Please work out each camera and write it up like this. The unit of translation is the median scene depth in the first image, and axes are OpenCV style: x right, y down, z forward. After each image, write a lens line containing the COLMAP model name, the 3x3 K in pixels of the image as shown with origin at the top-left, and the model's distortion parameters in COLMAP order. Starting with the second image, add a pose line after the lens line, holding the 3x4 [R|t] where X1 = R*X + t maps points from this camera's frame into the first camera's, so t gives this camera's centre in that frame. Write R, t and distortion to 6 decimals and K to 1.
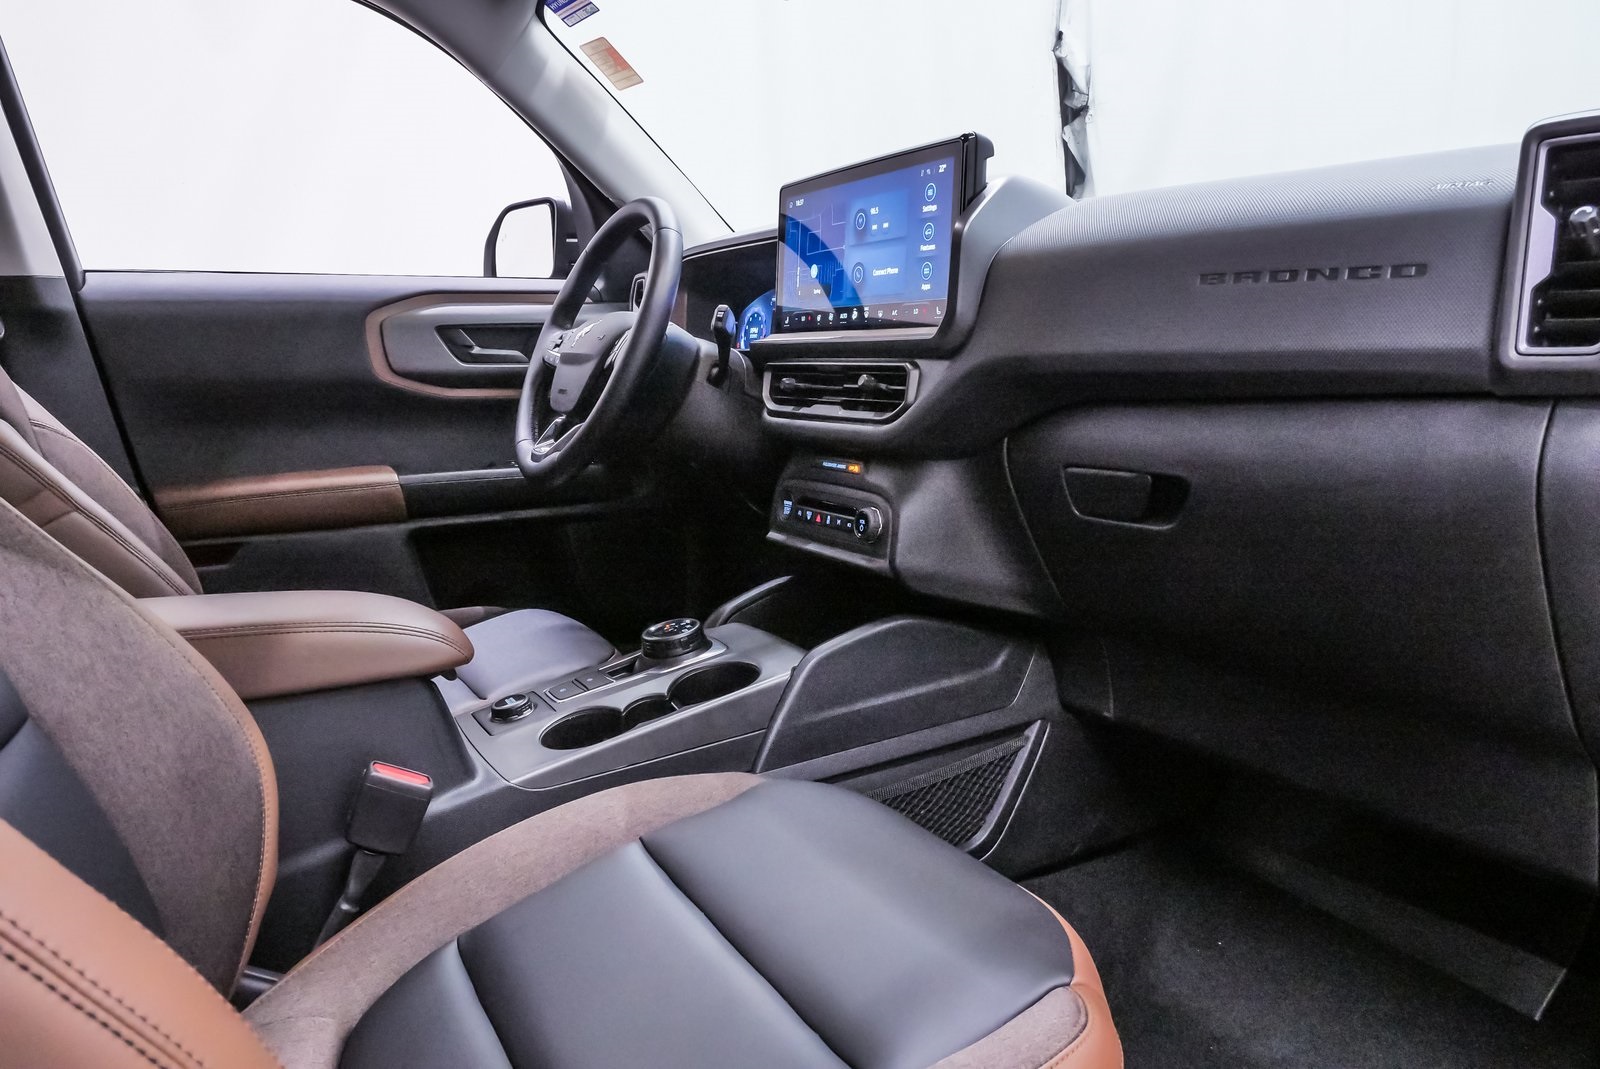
lens RADIAL K [[1165.6, 0, 798.5], [0, 1165.6, 524.4], [0, 0, 1]] dist [-0.050733, 0.016451]
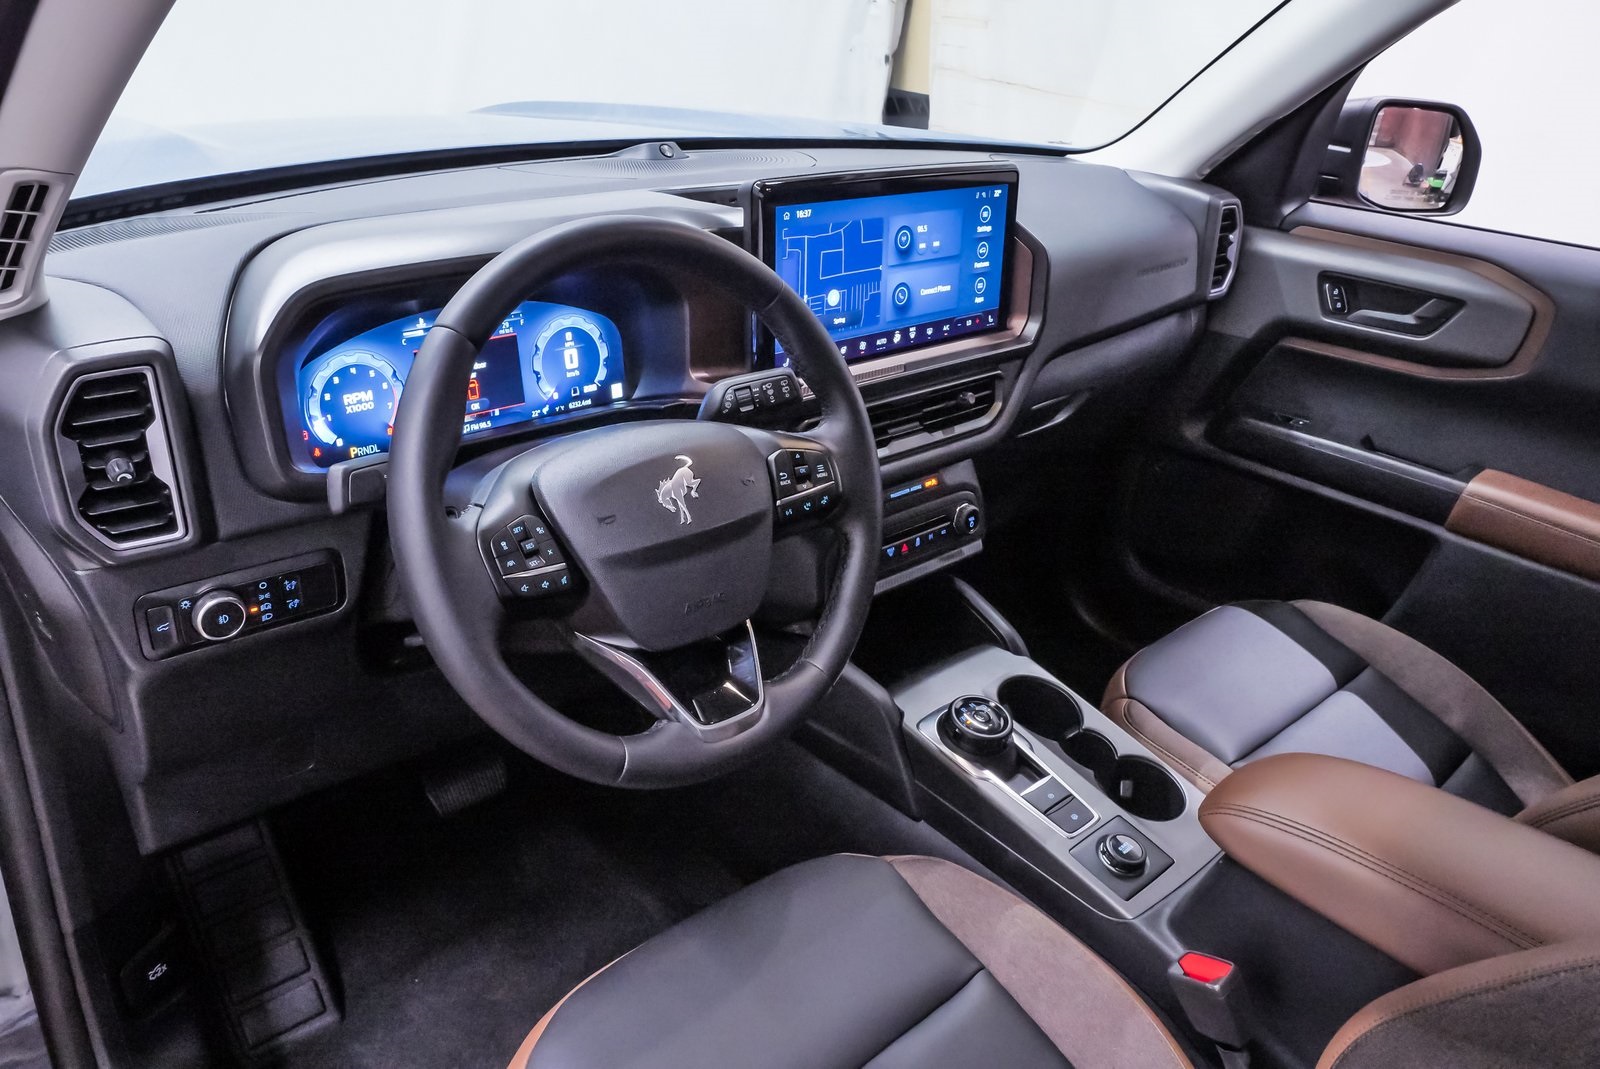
lens RADIAL K [[1165.6, 0, 787.6], [0, 1165.6, 528.5], [0, 0, 1]] dist [-0.050733, 0.016451]
pose [[-0.227829, -0.407645, 0.884262, -0.858092], [0.097297, 0.894069, 0.437234, -0.478649], [-0.968828, 0.185651, -0.164033, 1.310216]]
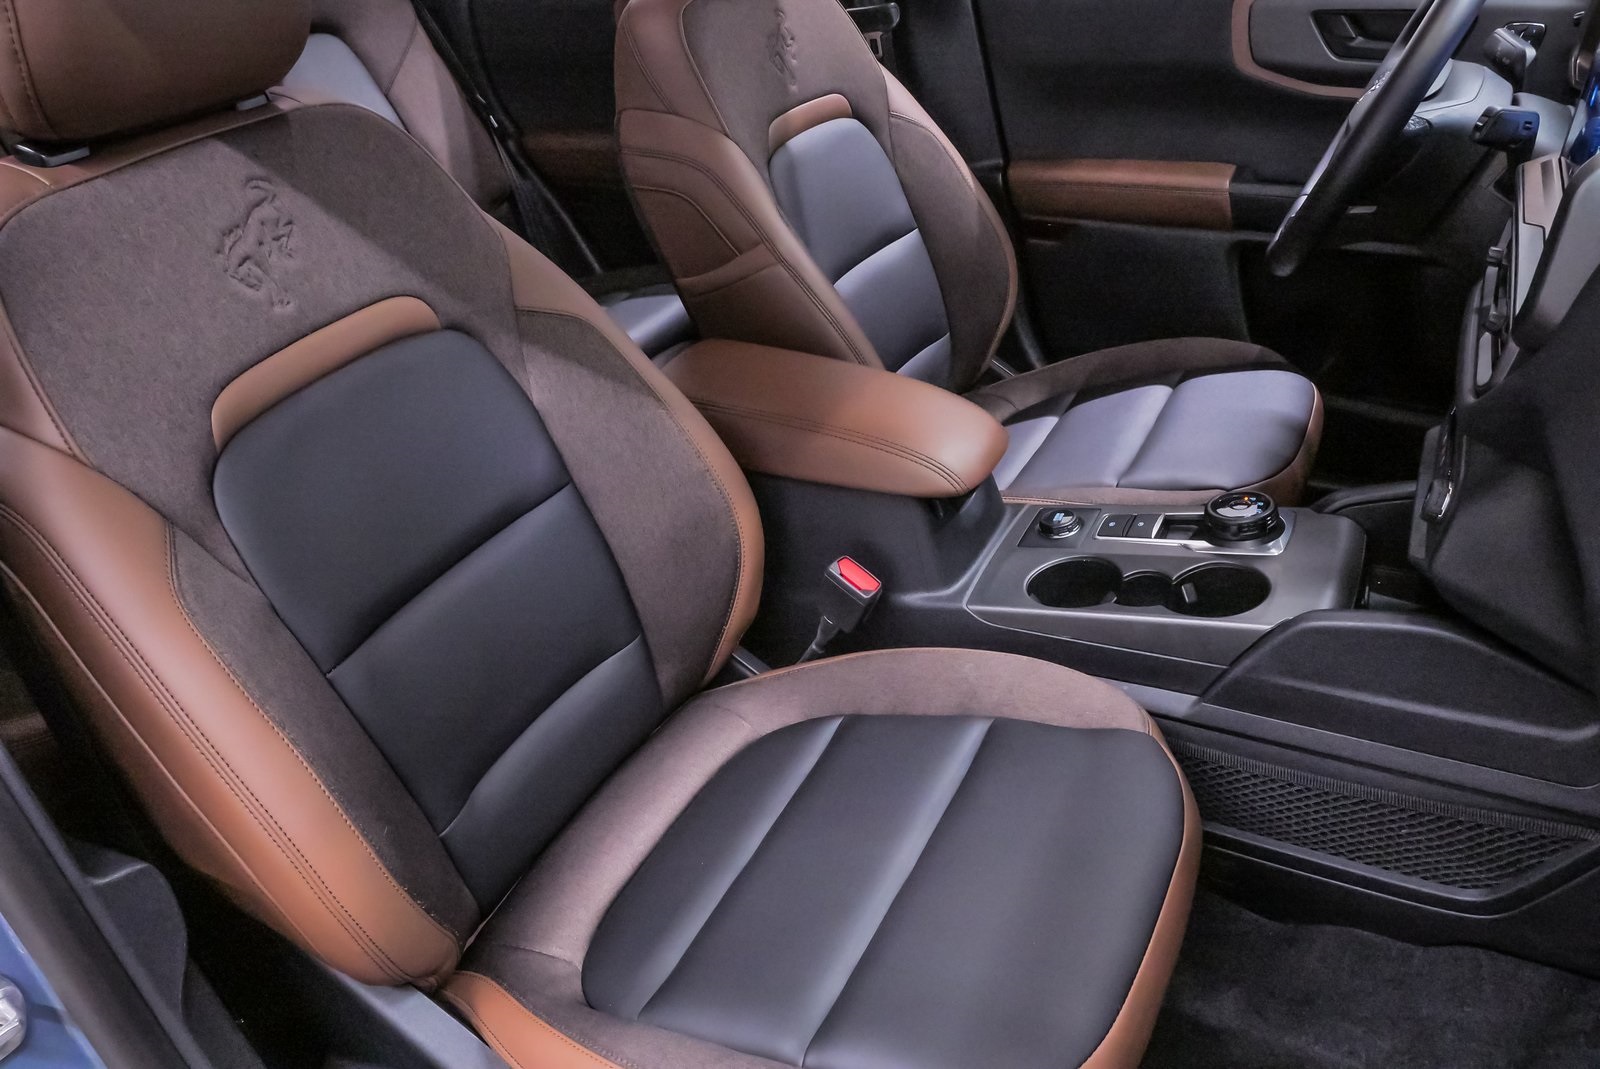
lens RADIAL K [[1165.6, 0, 820.4], [0, 1165.6, 527.1], [0, 0, 1]] dist [-0.050733, 0.016451]
pose [[0.551630, 0.421736, -0.719613, 0.369192], [-0.065730, 0.882050, 0.466548, -0.297578], [0.831495, -0.210061, 0.514287, 0.263957]]
